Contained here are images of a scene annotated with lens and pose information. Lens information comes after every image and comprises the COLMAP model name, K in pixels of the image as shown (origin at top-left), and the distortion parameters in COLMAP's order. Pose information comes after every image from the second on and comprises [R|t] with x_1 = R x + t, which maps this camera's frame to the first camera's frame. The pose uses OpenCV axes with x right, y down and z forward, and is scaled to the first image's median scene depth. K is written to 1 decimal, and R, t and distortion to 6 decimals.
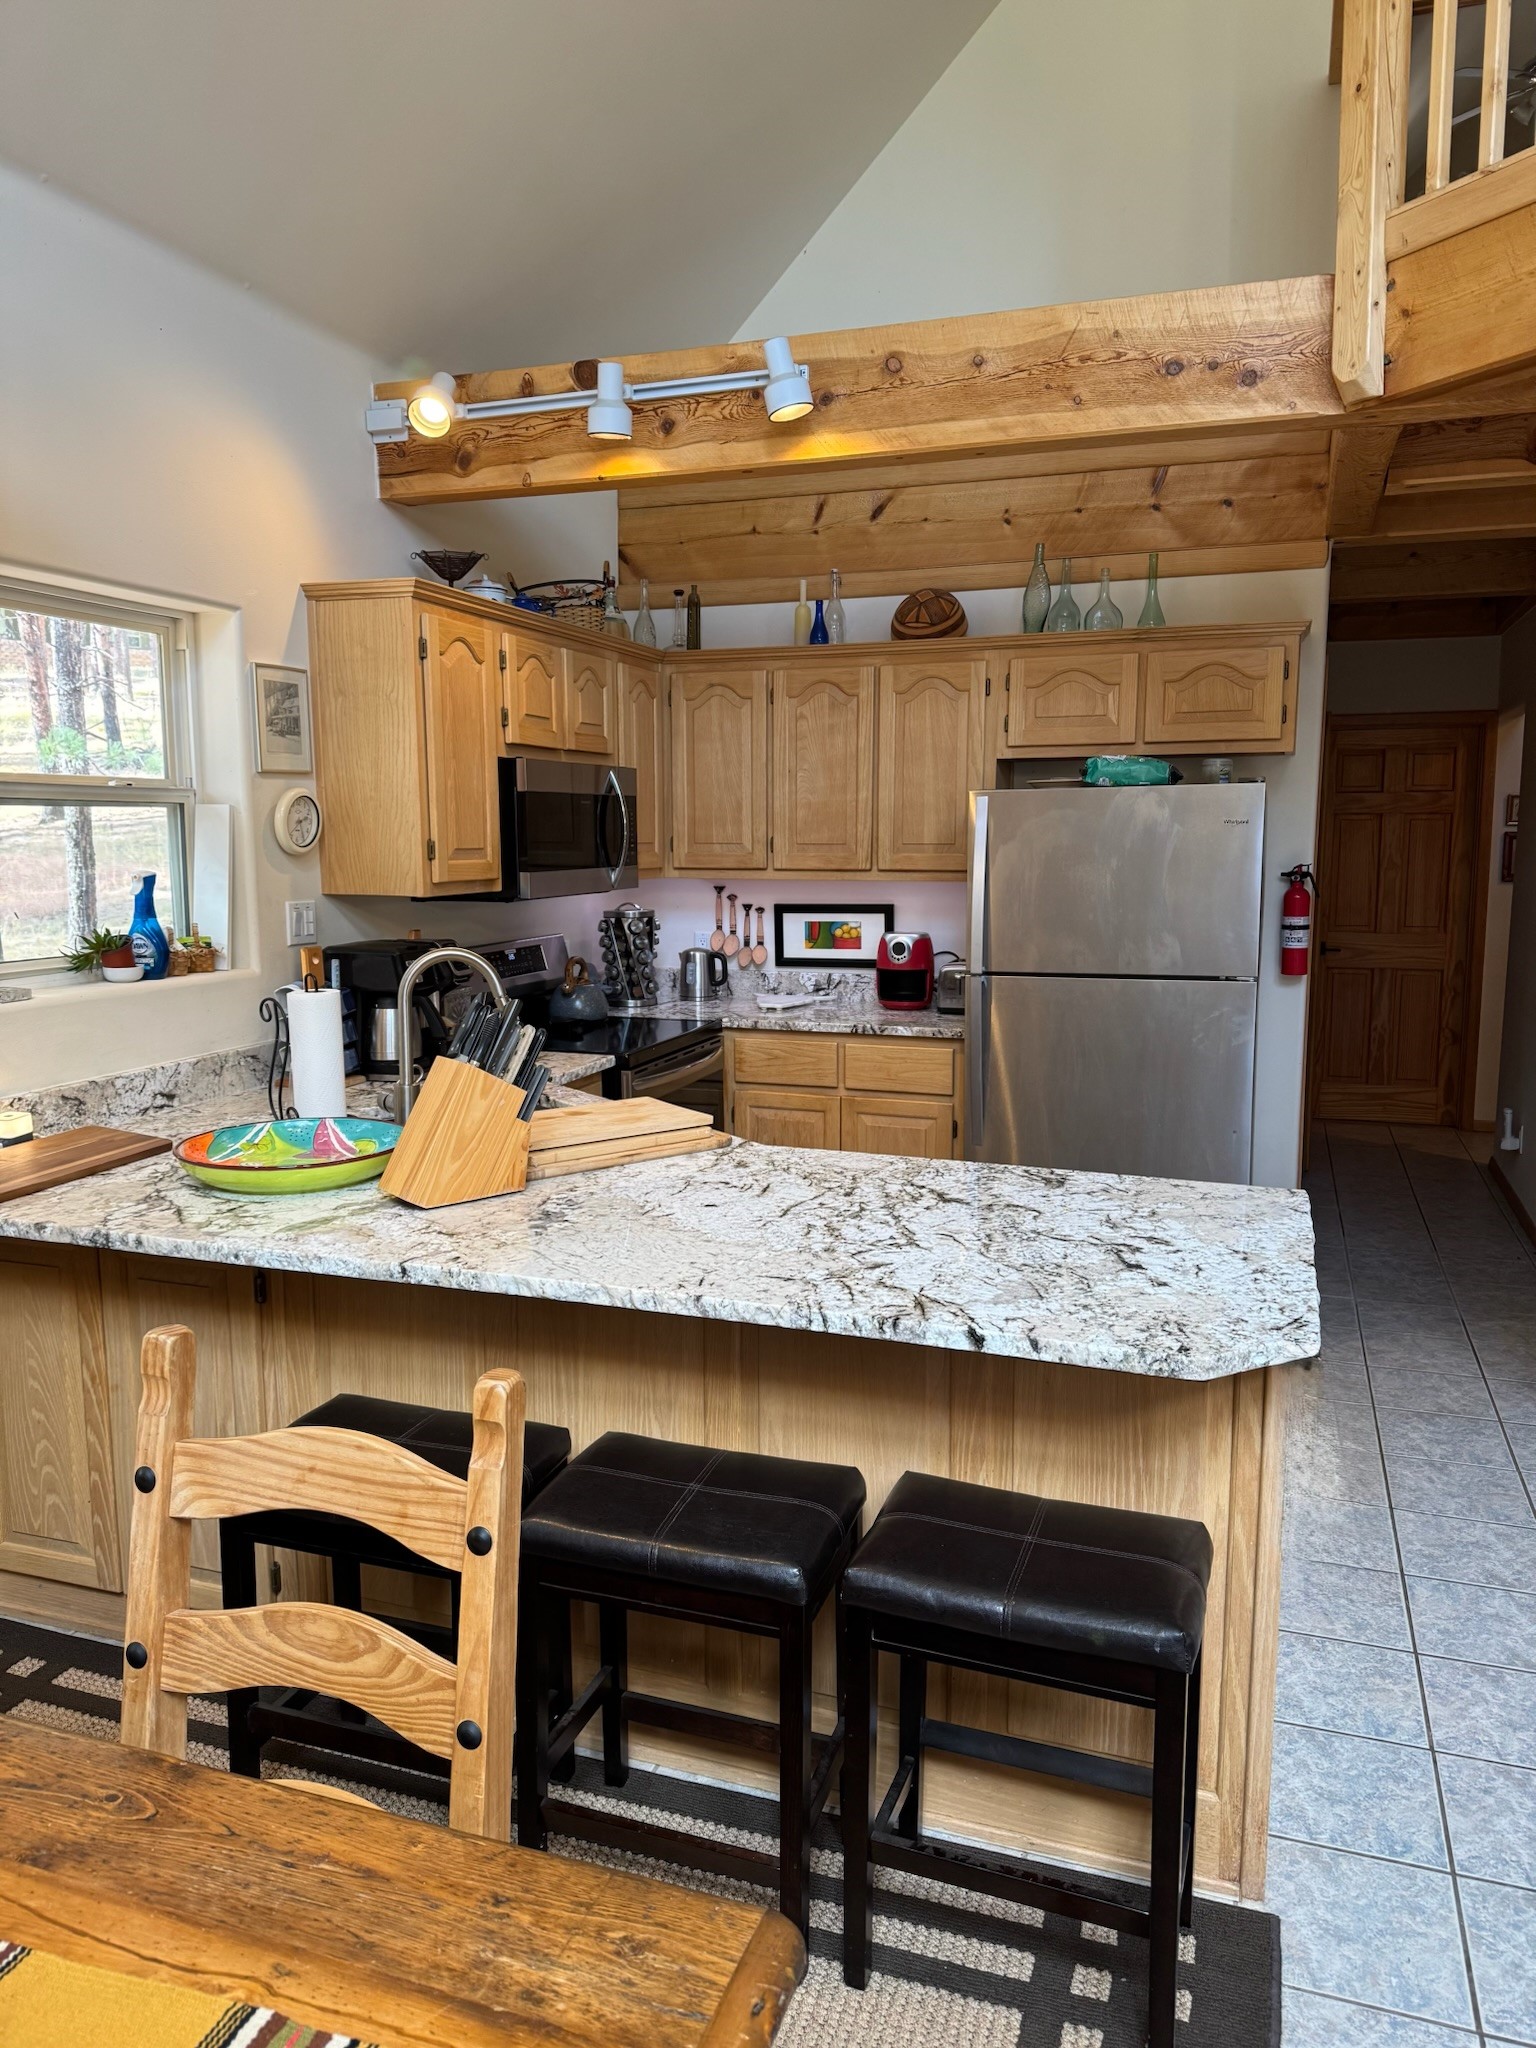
lens RADIAL K [[1432.8, 0, 759.4], [0, 1432.8, 1039.0], [0, 0, 1]] dist [0.129238, -0.202857]
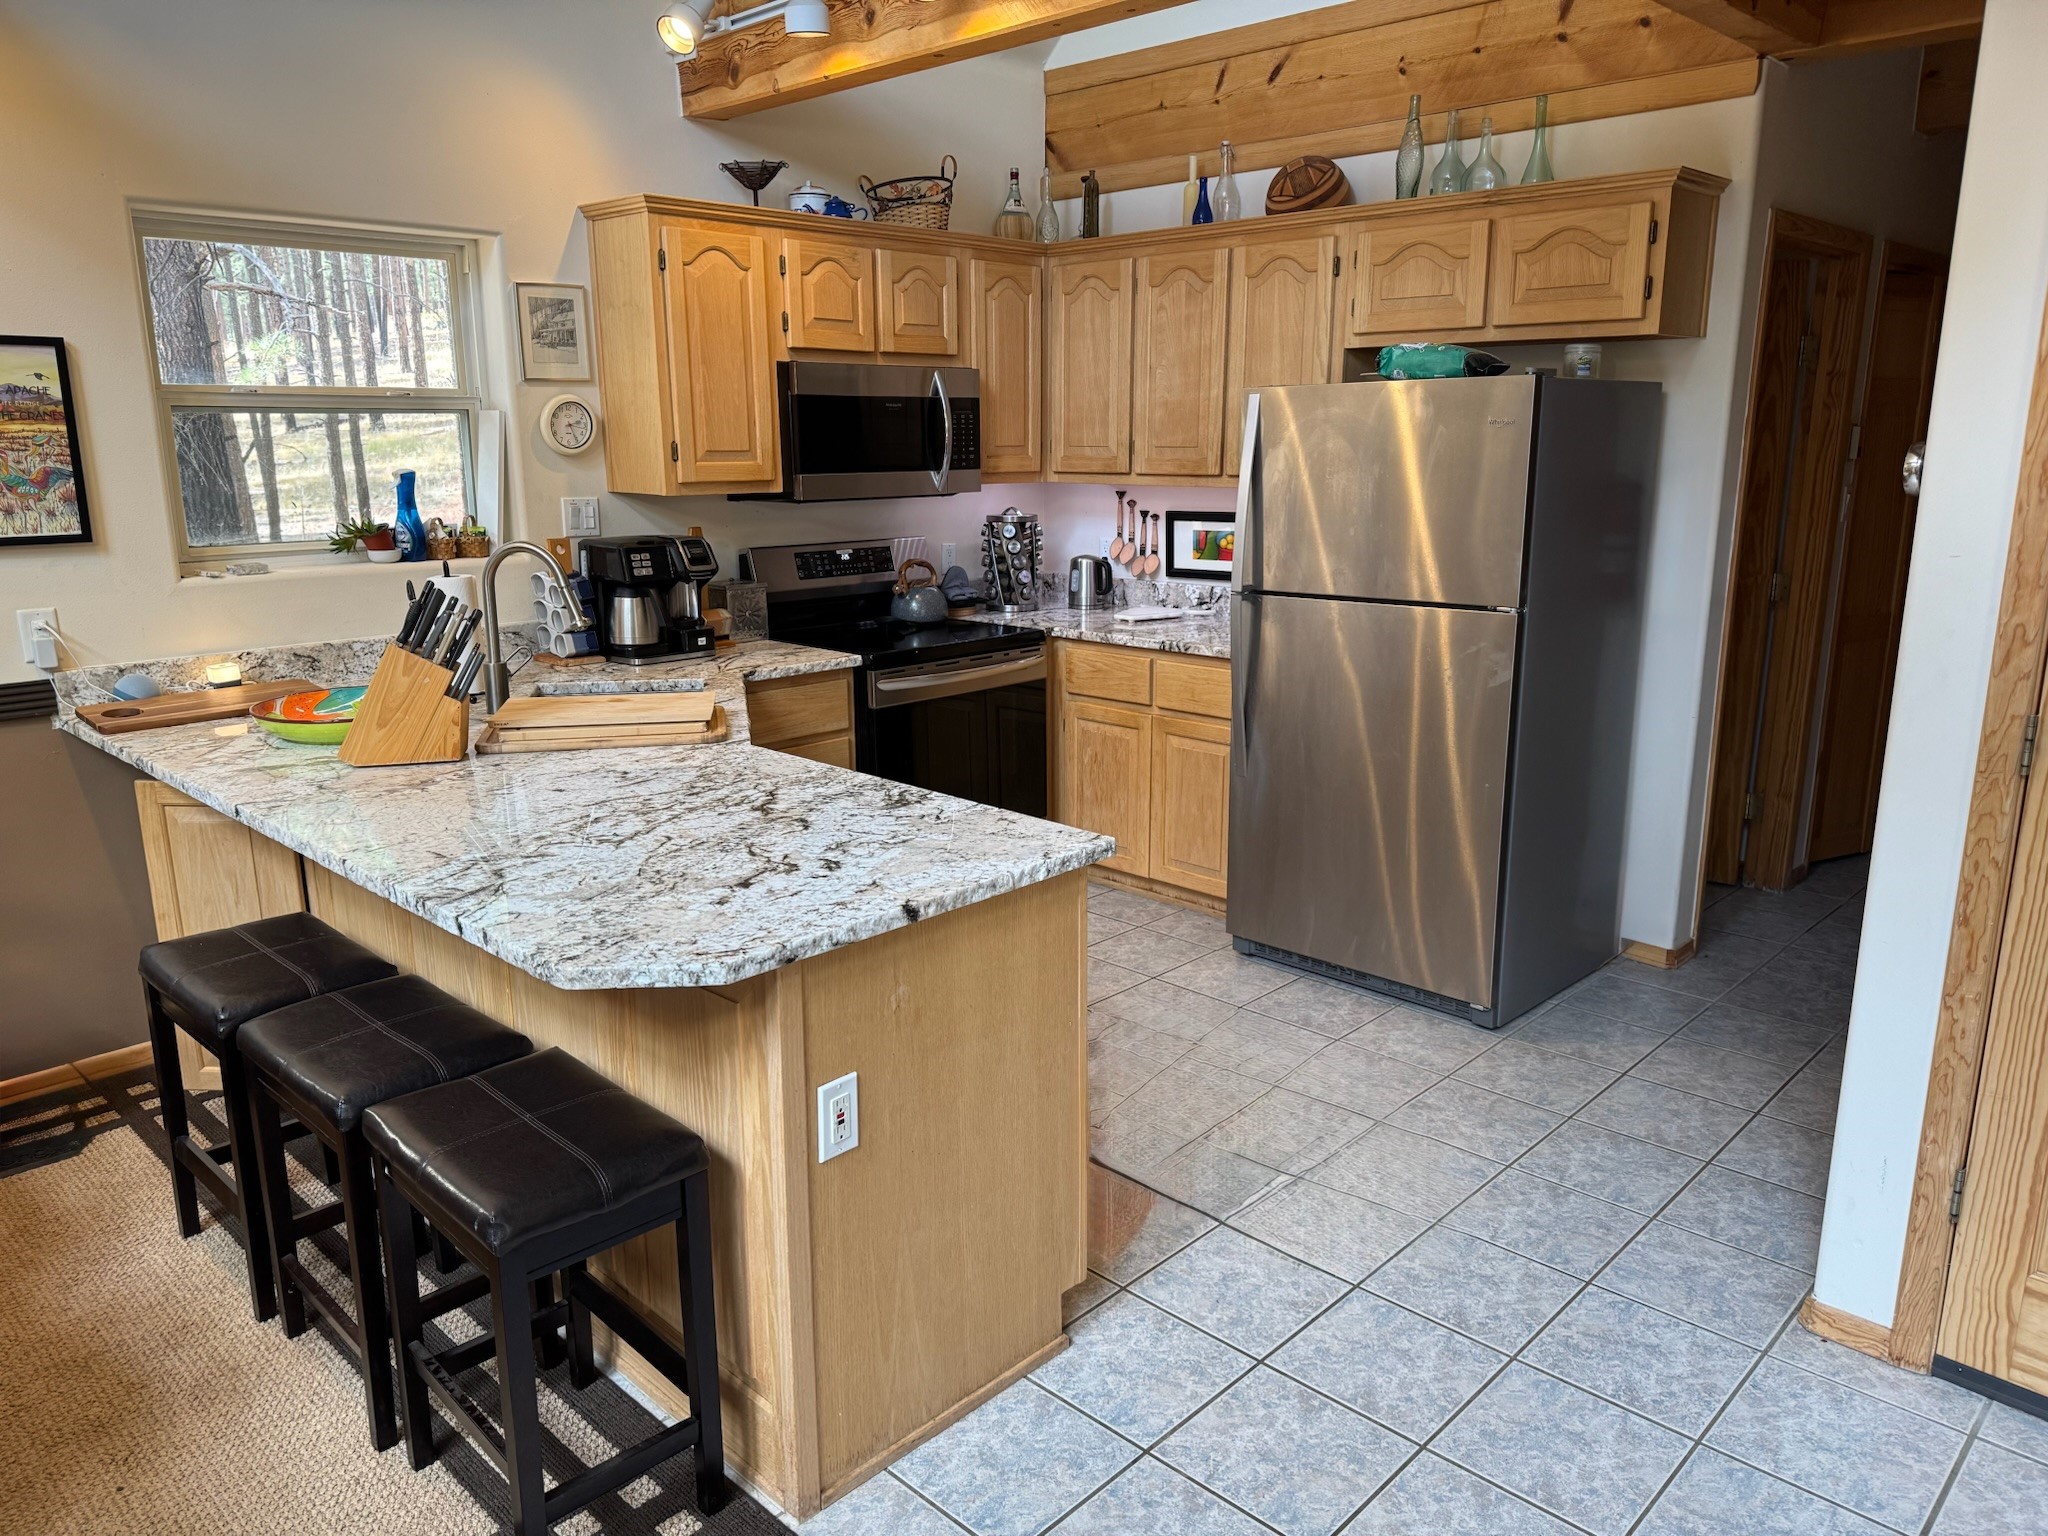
lens RADIAL K [[1444.3, 0, 1030.4], [0, 1444.3, 771.2], [0, 0, 1]] dist [0.119200, -0.183109]
pose [[0.908258, 0.094062, -0.407700, 0.439676], [-0.058262, 0.993342, 0.099385, -0.016333], [0.414334, -0.066514, 0.907691, 0.094927]]
